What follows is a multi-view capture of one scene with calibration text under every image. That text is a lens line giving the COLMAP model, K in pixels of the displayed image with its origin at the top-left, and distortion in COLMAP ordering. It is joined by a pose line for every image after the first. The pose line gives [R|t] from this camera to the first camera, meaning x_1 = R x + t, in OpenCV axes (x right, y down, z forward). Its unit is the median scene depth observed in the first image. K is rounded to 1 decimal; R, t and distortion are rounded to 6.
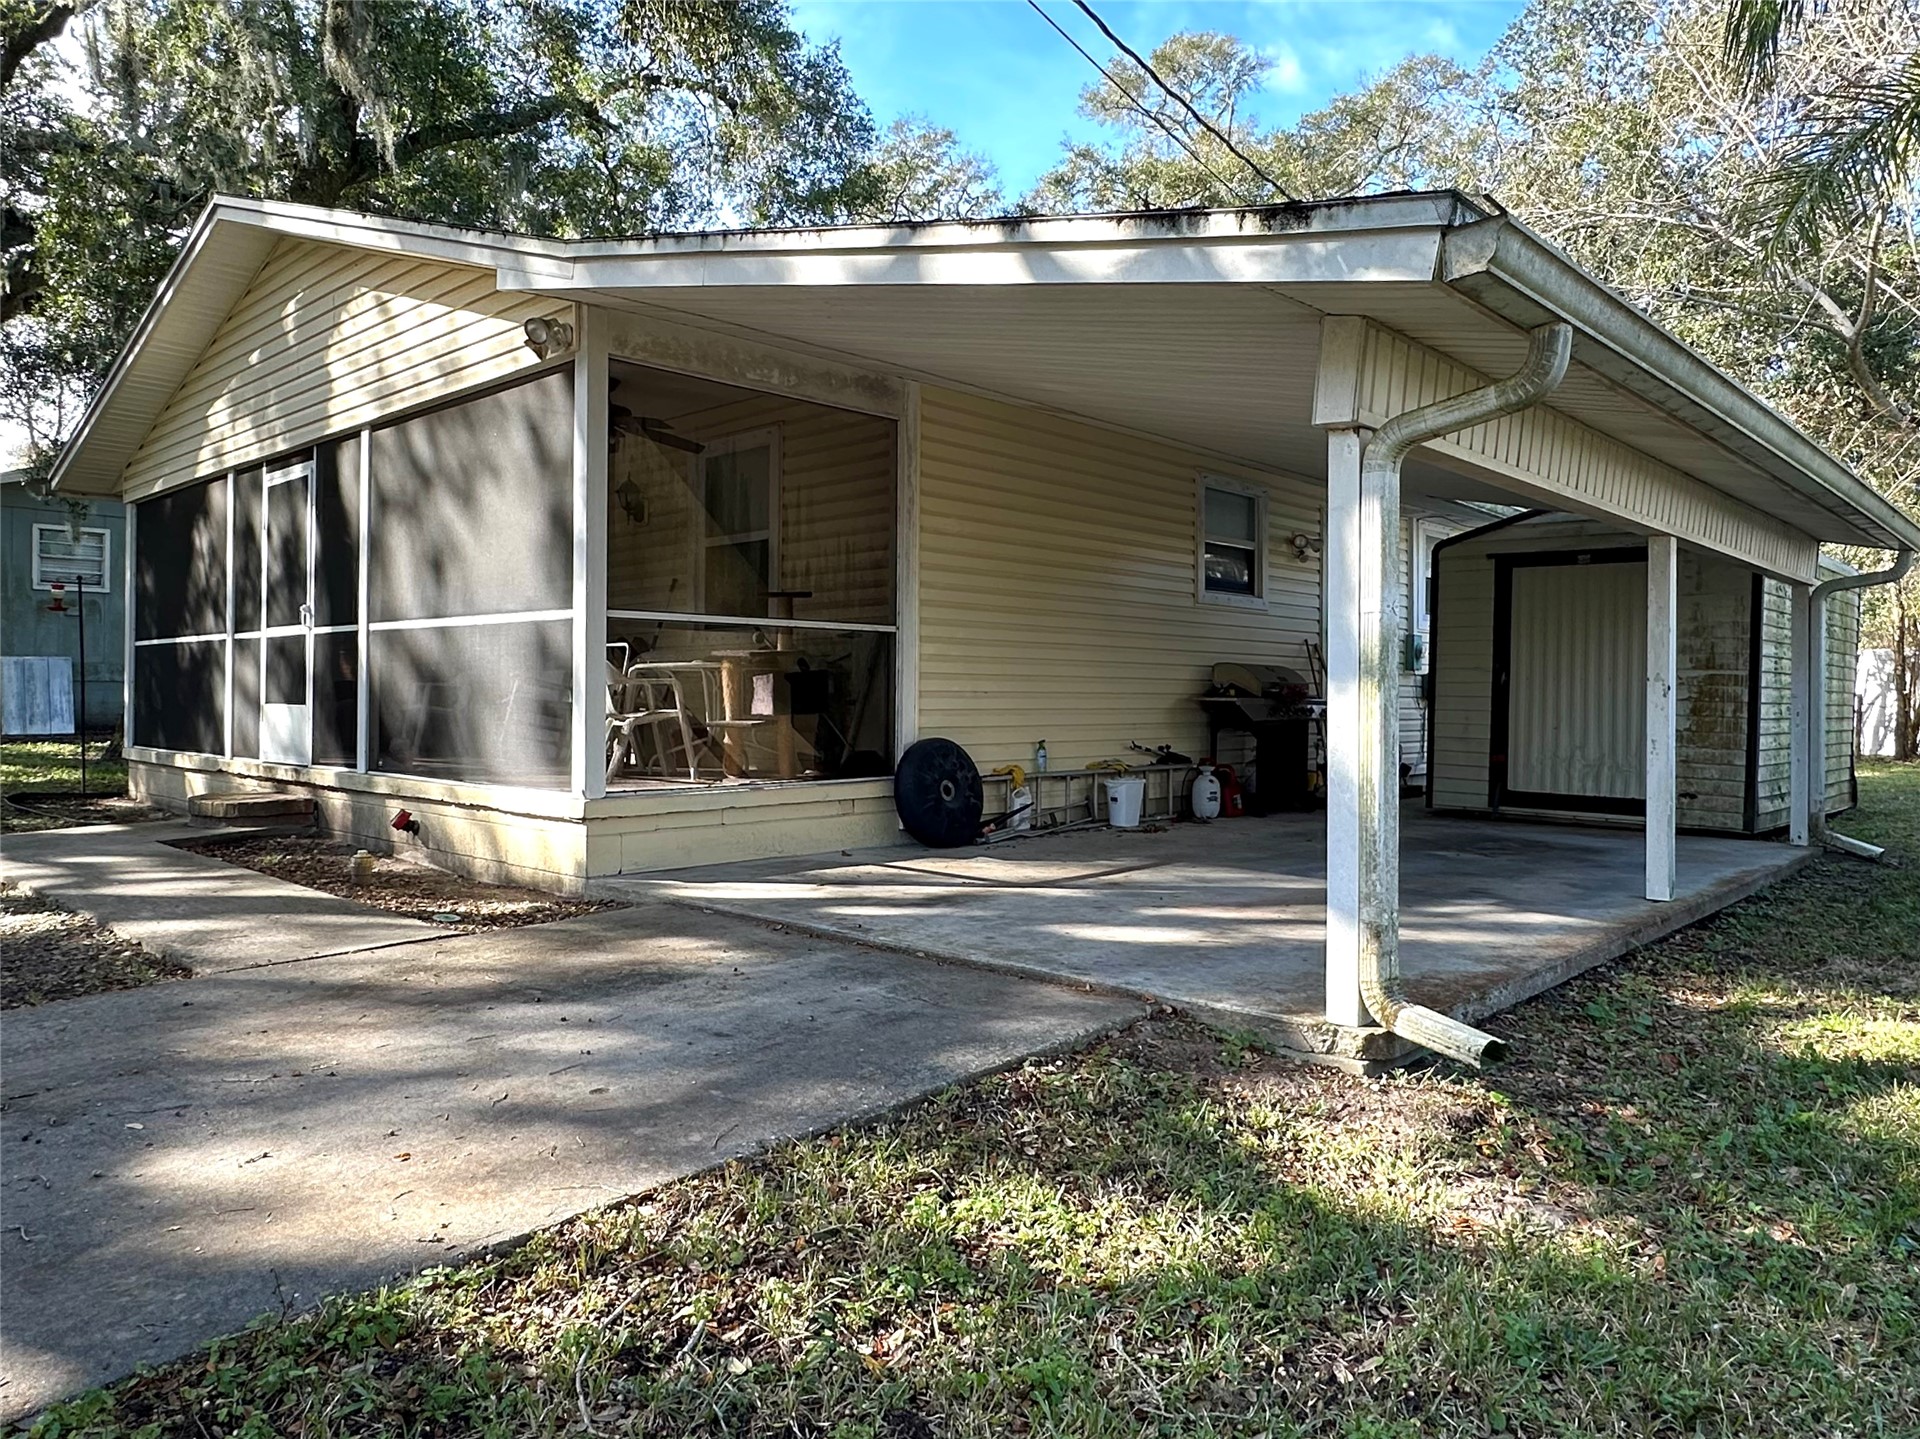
lens RADIAL K [[1291.9, 0, 1004.6], [0, 1291.9, 687.9], [0, 0, 1]] dist [0.007816, 0.001291]
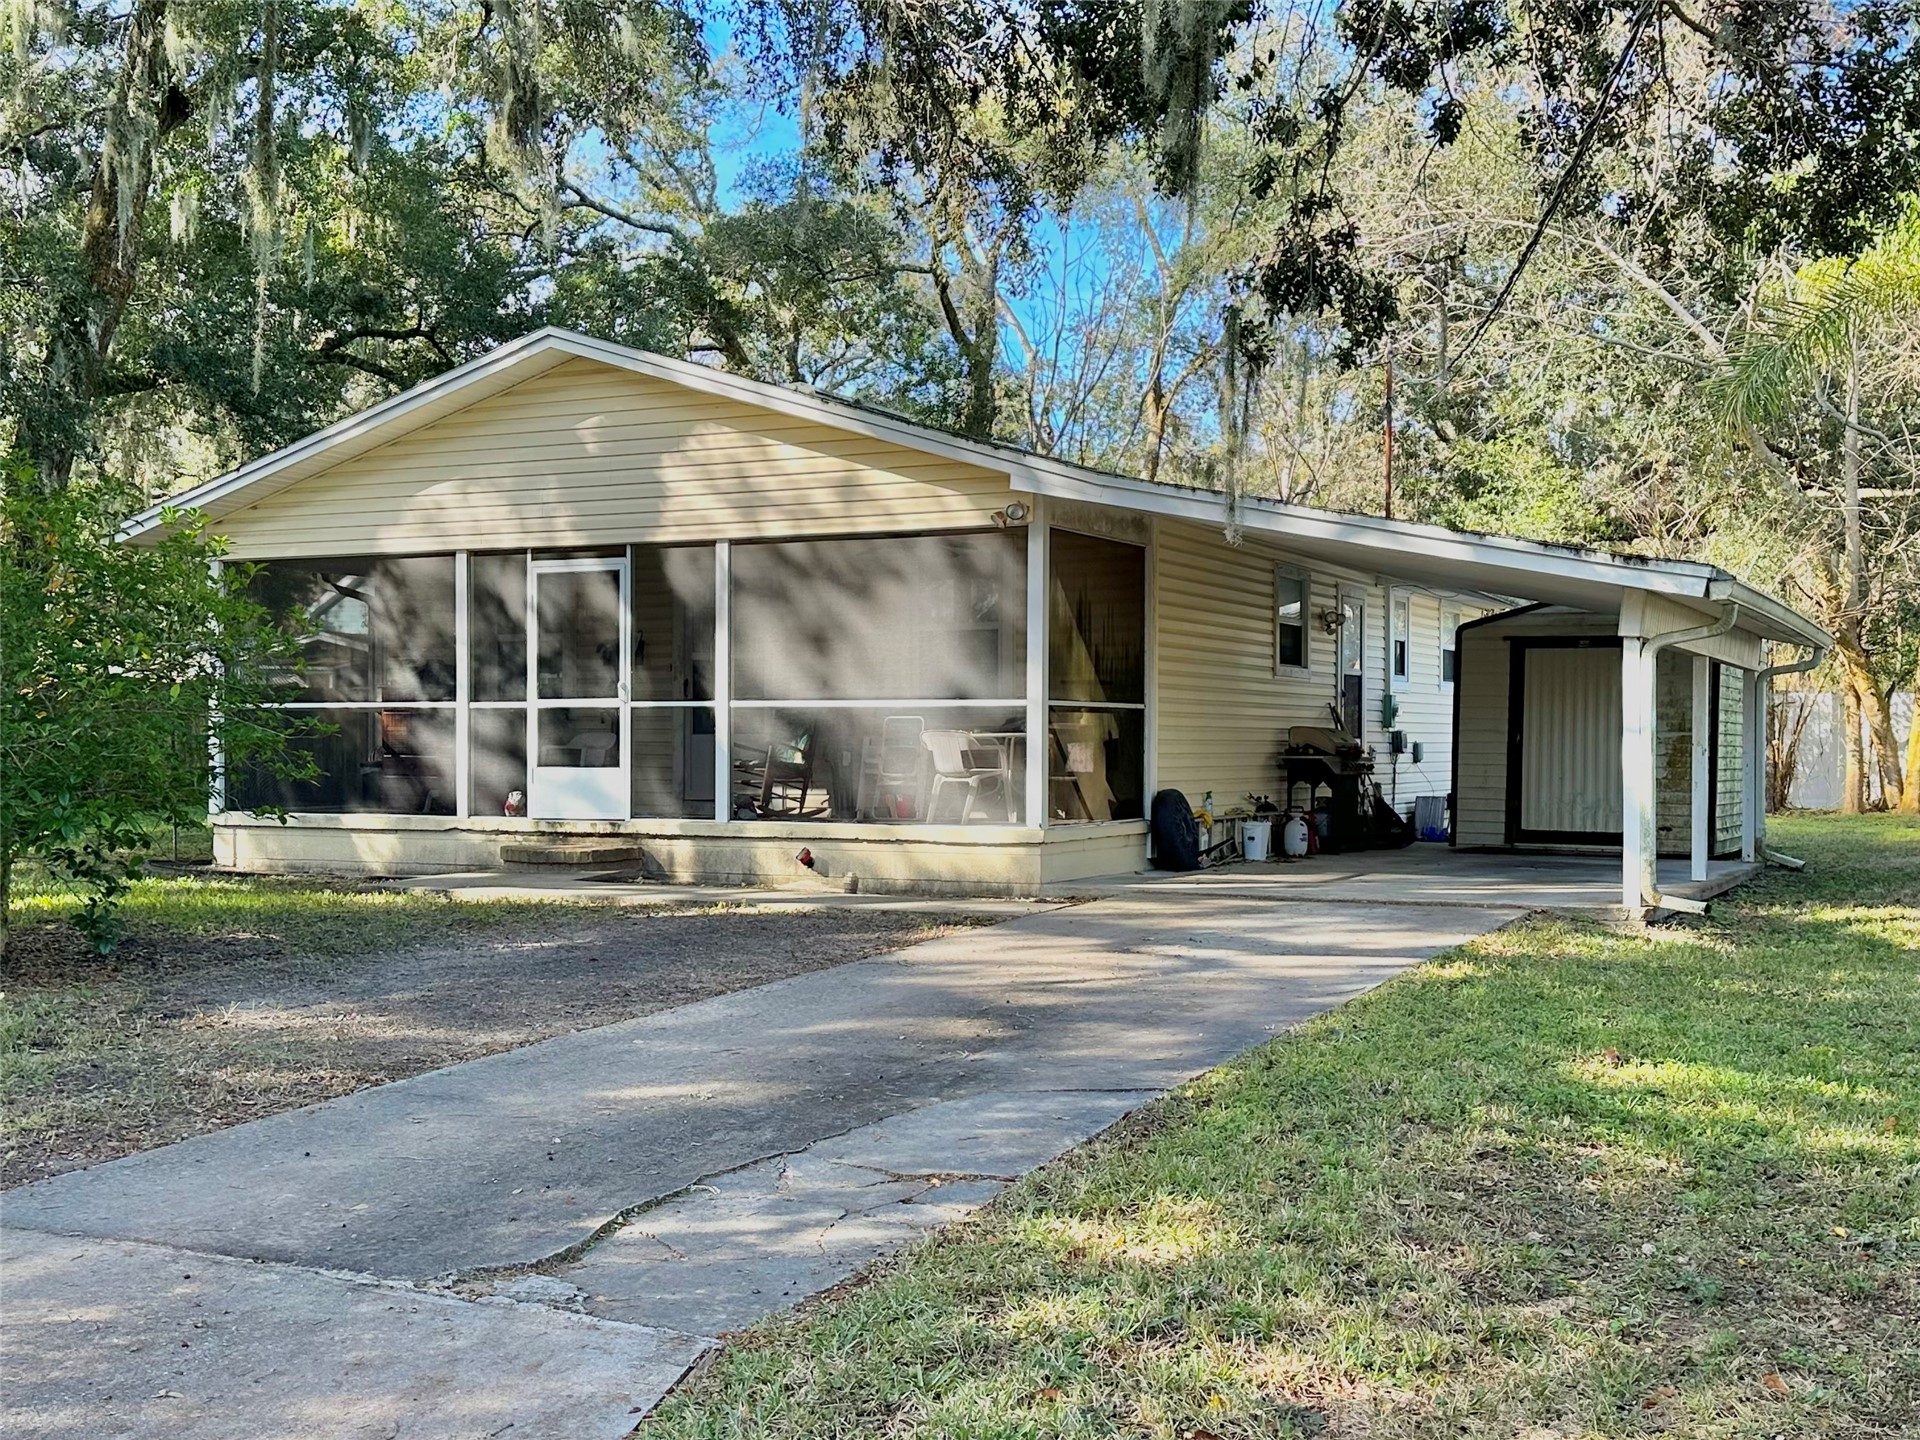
lens RADIAL K [[2019.7, 0, 960.8], [0, 2019.7, 731.9], [0, 0, 1]] dist [0.106599, 0.000000]
pose [[0.968844, -0.004205, 0.247637, -0.668587], [0.004690, 0.999988, -0.001371, -0.014713], [-0.247628, 0.002490, 0.968852, -0.818440]]
